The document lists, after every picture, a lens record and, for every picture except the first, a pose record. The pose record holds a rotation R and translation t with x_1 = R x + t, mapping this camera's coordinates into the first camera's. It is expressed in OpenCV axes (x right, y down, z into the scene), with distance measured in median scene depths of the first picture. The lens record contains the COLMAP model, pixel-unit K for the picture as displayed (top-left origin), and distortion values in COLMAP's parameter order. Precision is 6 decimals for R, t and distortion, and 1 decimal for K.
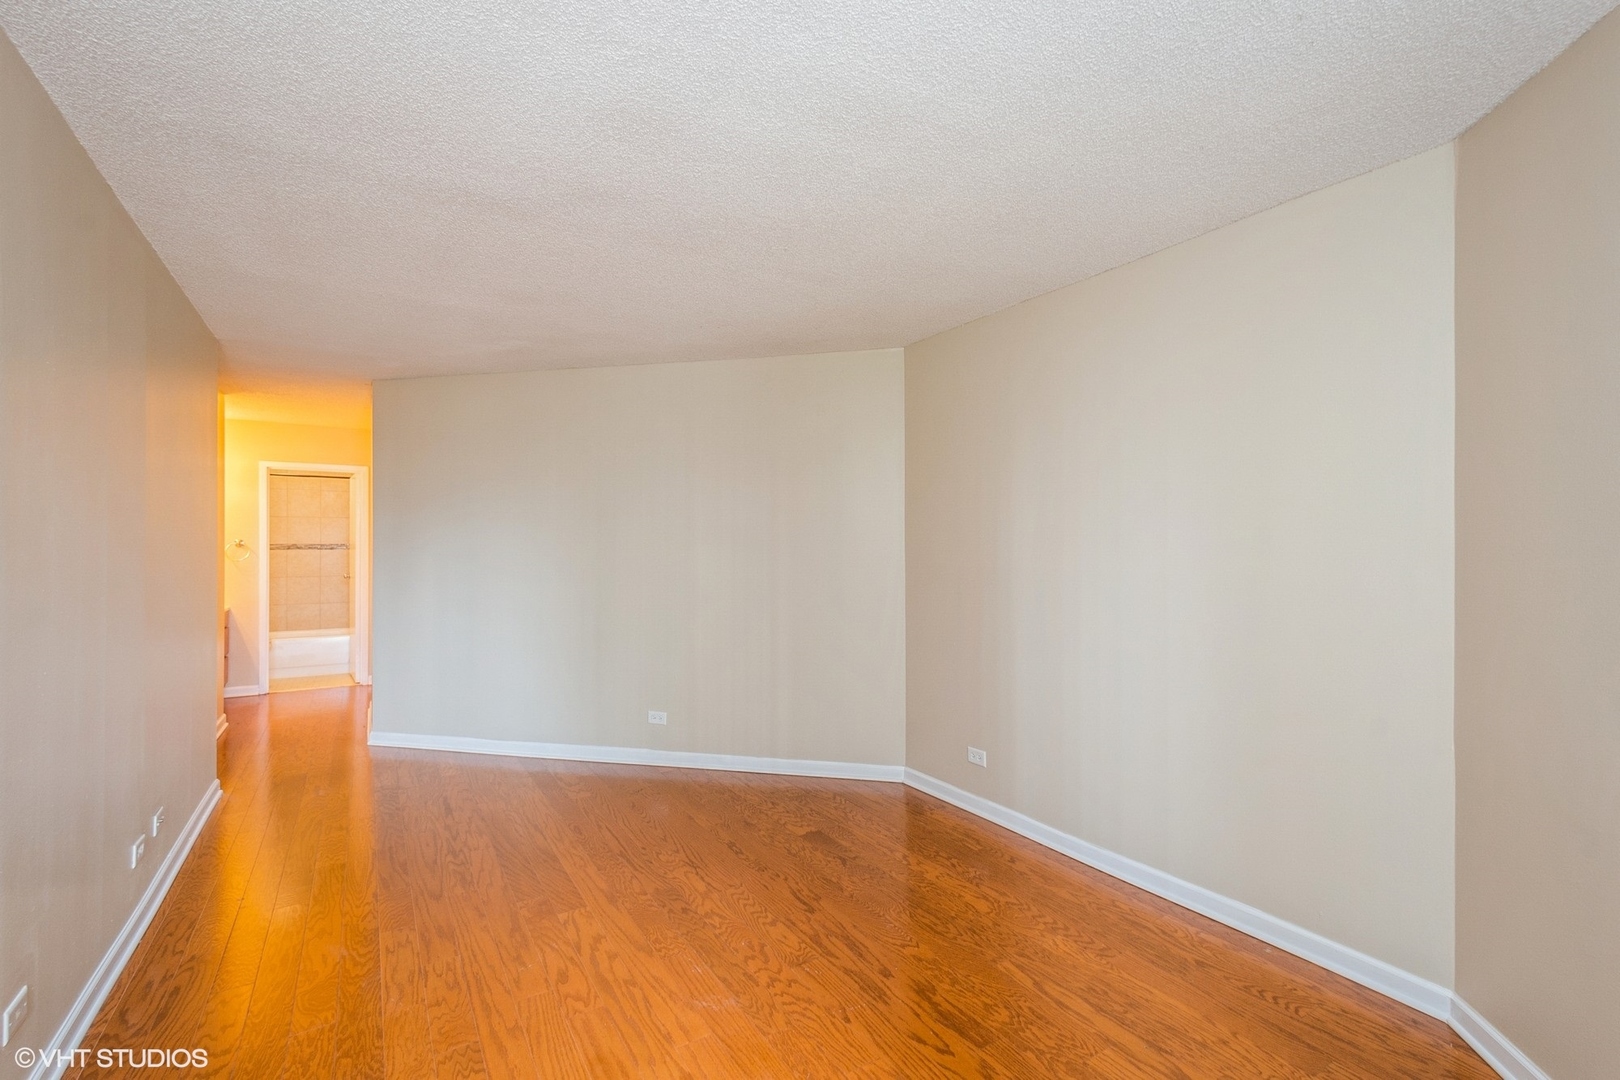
lens RADIAL K [[697.6, 0, 805.7], [0, 697.6, 547.1], [0, 0, 1]] dist [0.003928, 0.000498]
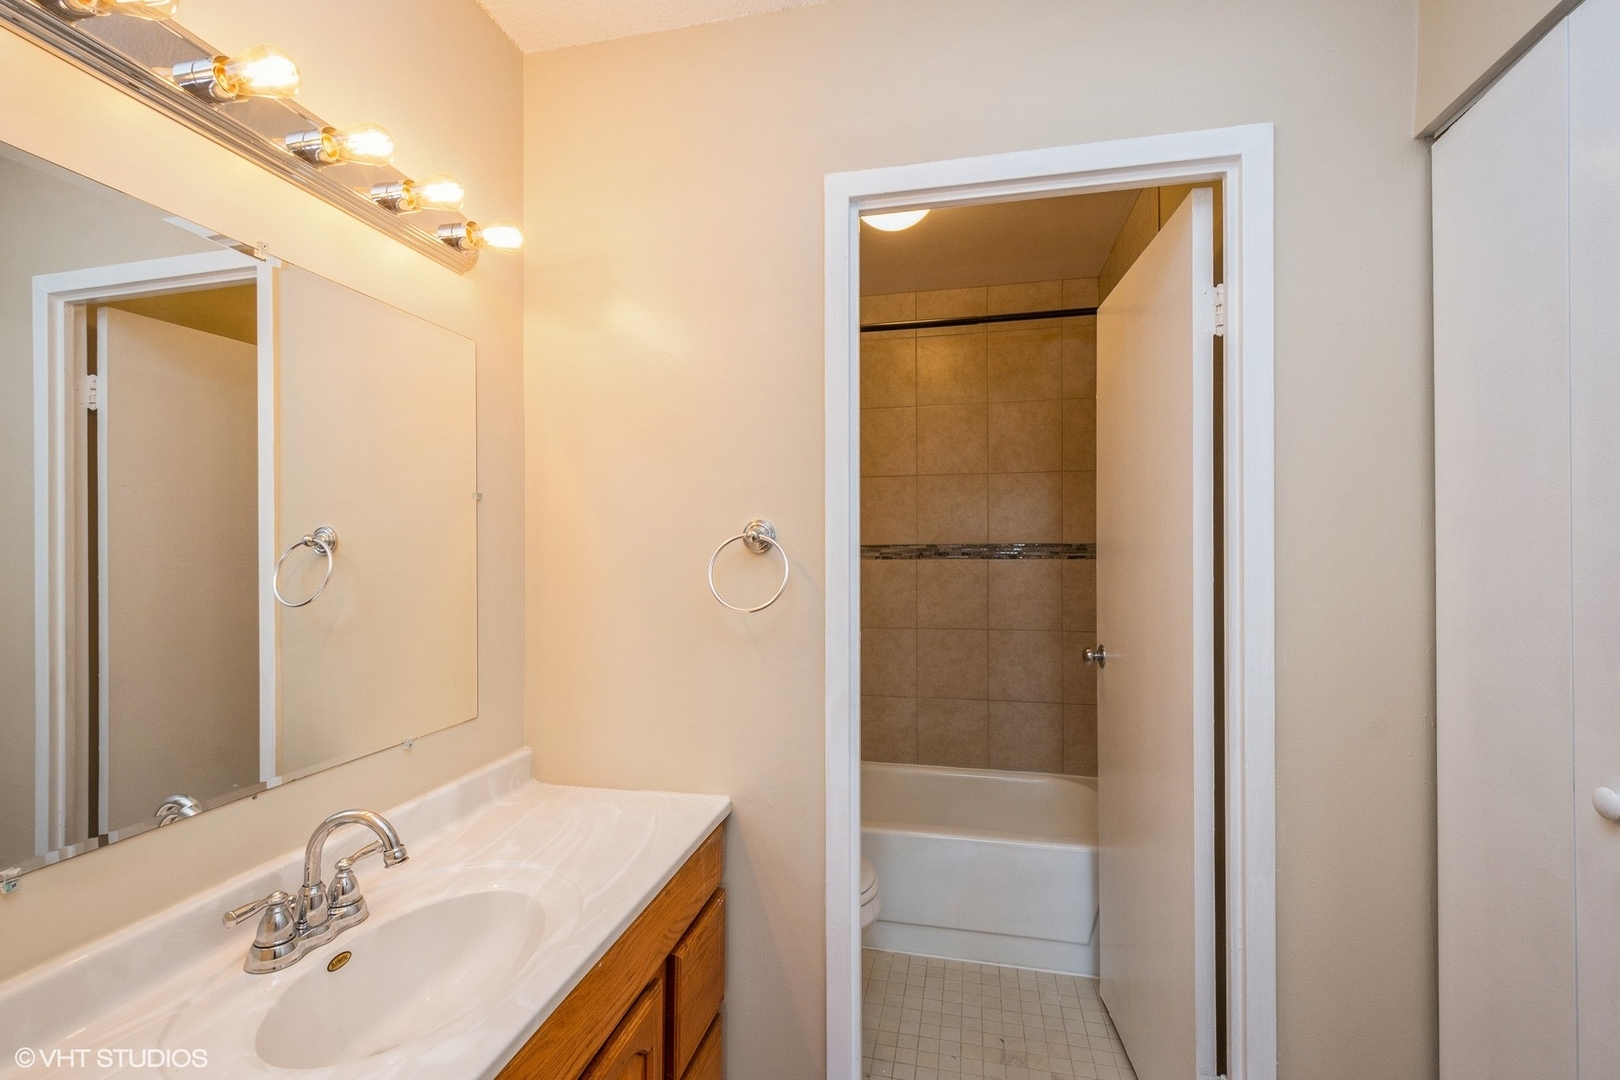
lens RADIAL K [[697.6, 0, 806.1], [0, 697.6, 547.2], [0, 0, 1]] dist [0.003928, 0.000498]
pose [[0.706167, -0.006935, -0.708011, -0.549608], [0.002830, 0.999972, -0.006973, -0.000125], [0.708039, 0.002920, 0.706167, 0.734281]]
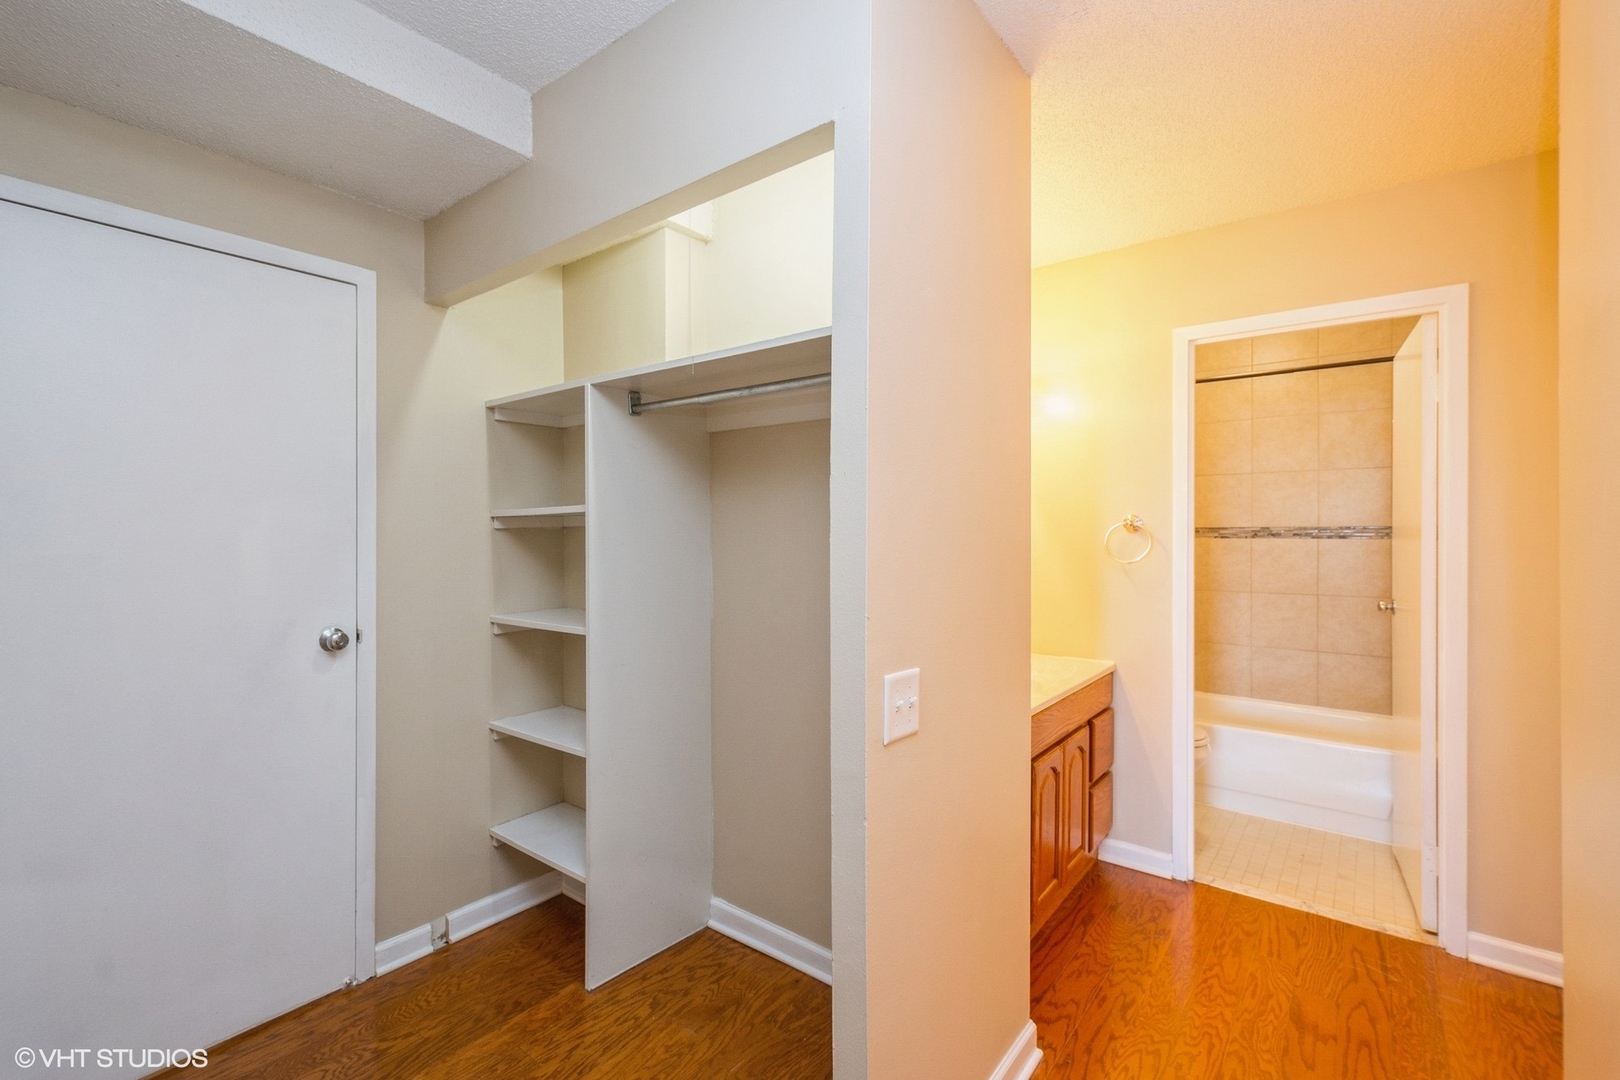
lens RADIAL K [[697.6, 0, 814.0], [0, 697.6, 532.0], [0, 0, 1]] dist [0.003928, 0.000498]
pose [[0.332501, -0.002433, -0.943100, -0.399789], [-0.002239, 0.999992, -0.003369, 0.001893], [0.943100, 0.003232, 0.332493, 0.575901]]
